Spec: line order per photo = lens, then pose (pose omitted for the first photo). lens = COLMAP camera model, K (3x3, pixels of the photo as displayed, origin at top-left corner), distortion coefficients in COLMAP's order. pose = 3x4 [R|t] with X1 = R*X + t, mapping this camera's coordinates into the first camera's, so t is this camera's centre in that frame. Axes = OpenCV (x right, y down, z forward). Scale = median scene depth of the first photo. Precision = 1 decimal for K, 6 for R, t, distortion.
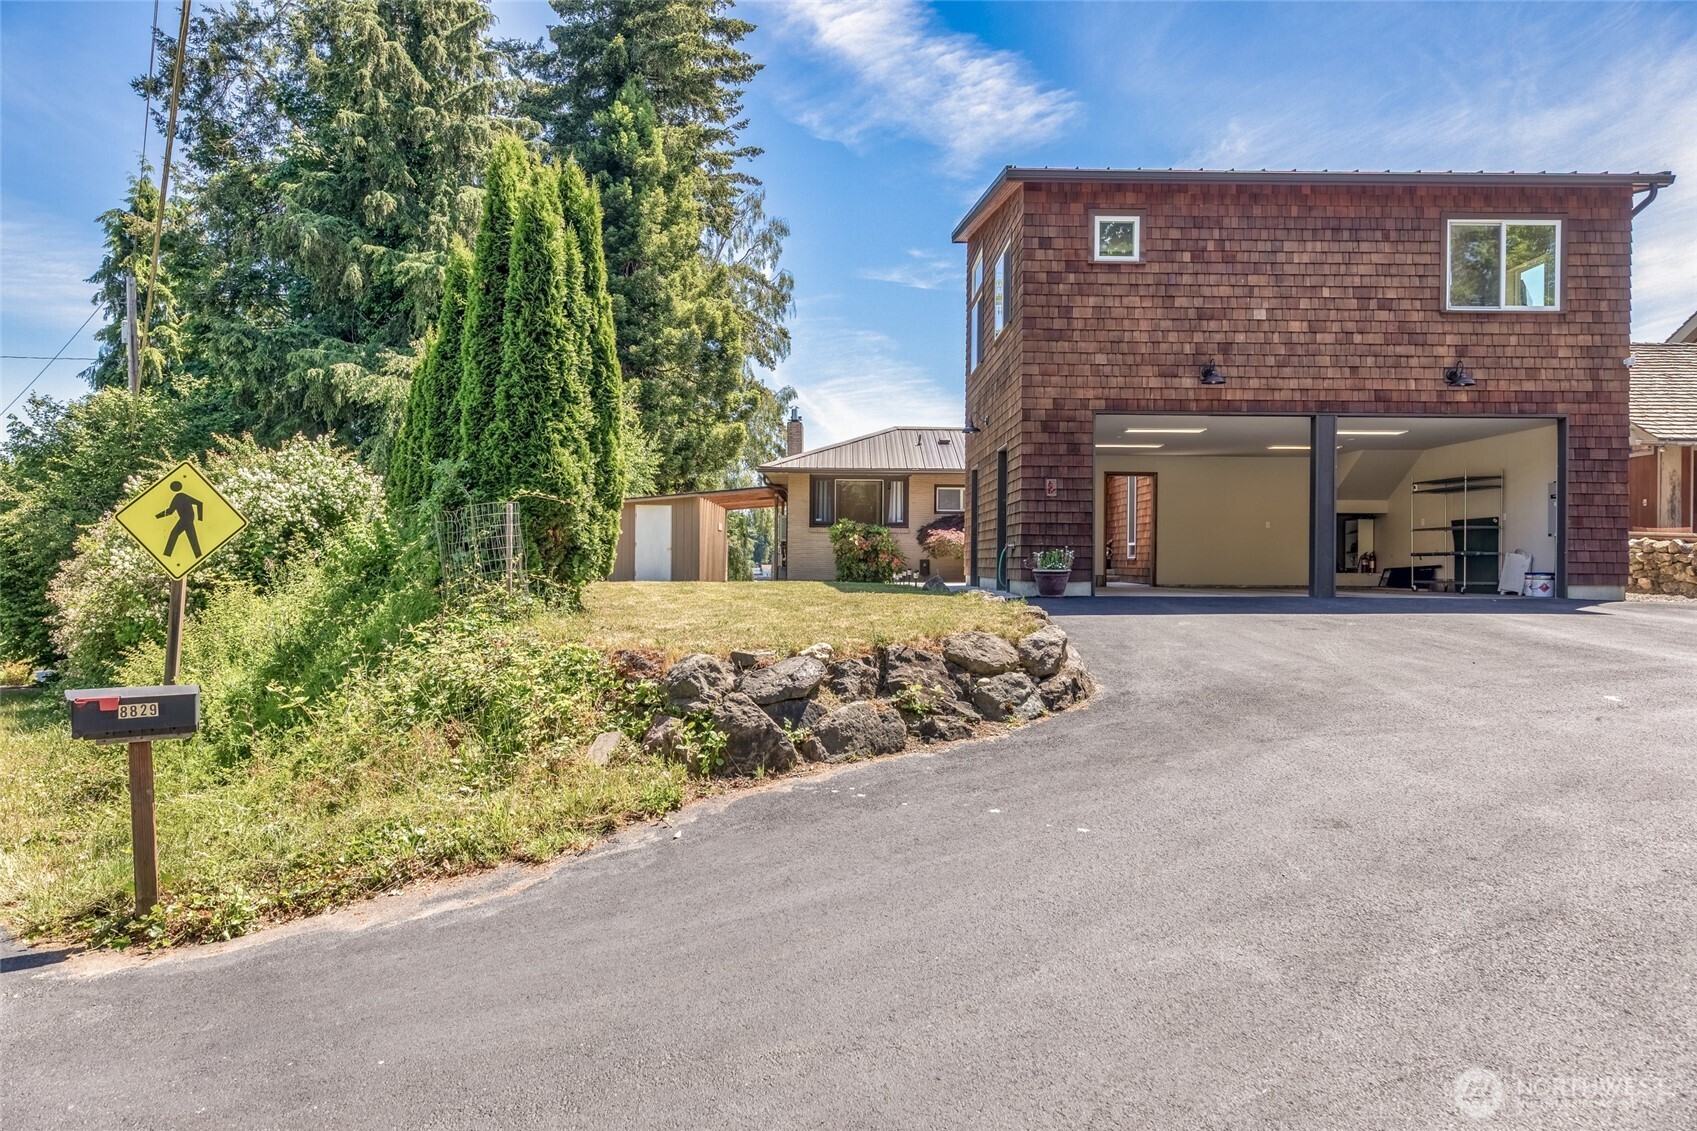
lens RADIAL K [[1176.4, 0, 848.1], [0, 1176.4, 559.4], [0, 0, 1]] dist [0.006488, 0.003388]
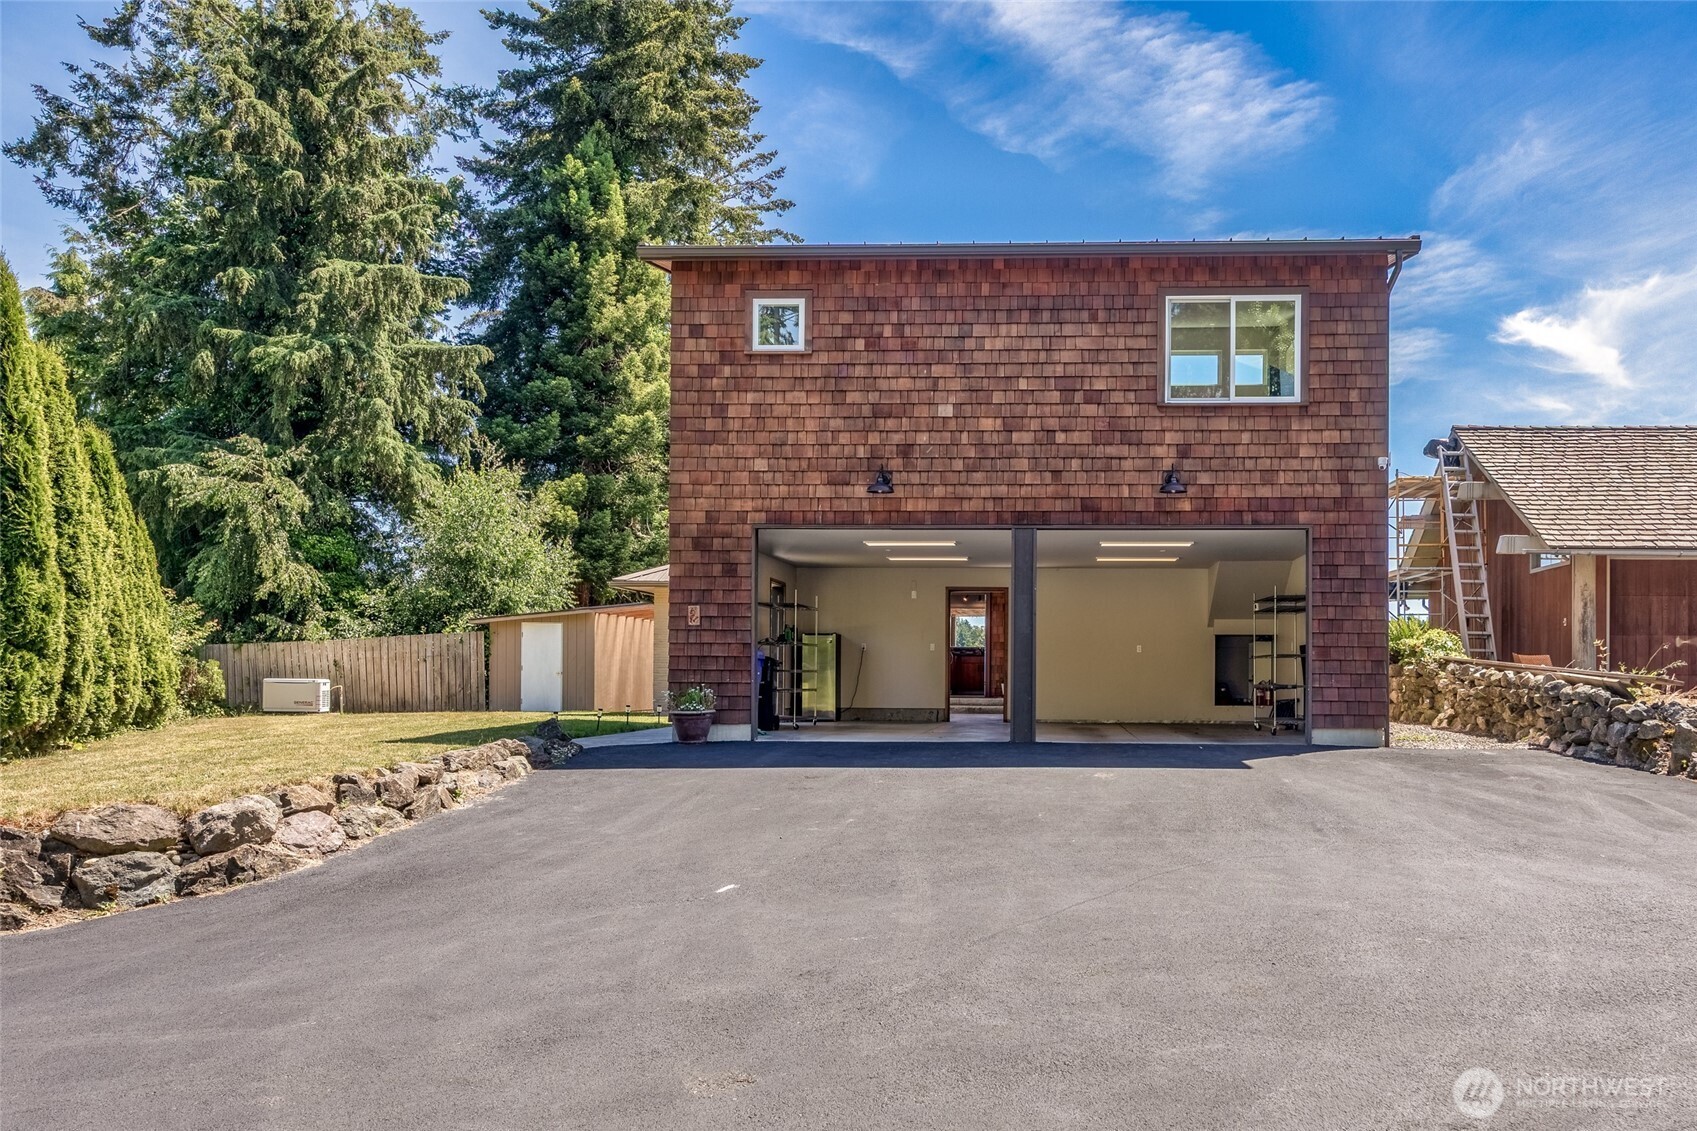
lens RADIAL K [[1378.8, 0, 882.6], [0, 1378.8, 662.7], [0, 0, 1]] dist [0.009558, 0.004575]
pose [[0.998294, -0.002570, -0.058325, 0.361954], [0.002004, 0.999950, -0.009746, -0.015908], [0.058347, 0.009612, 0.998250, 0.002128]]
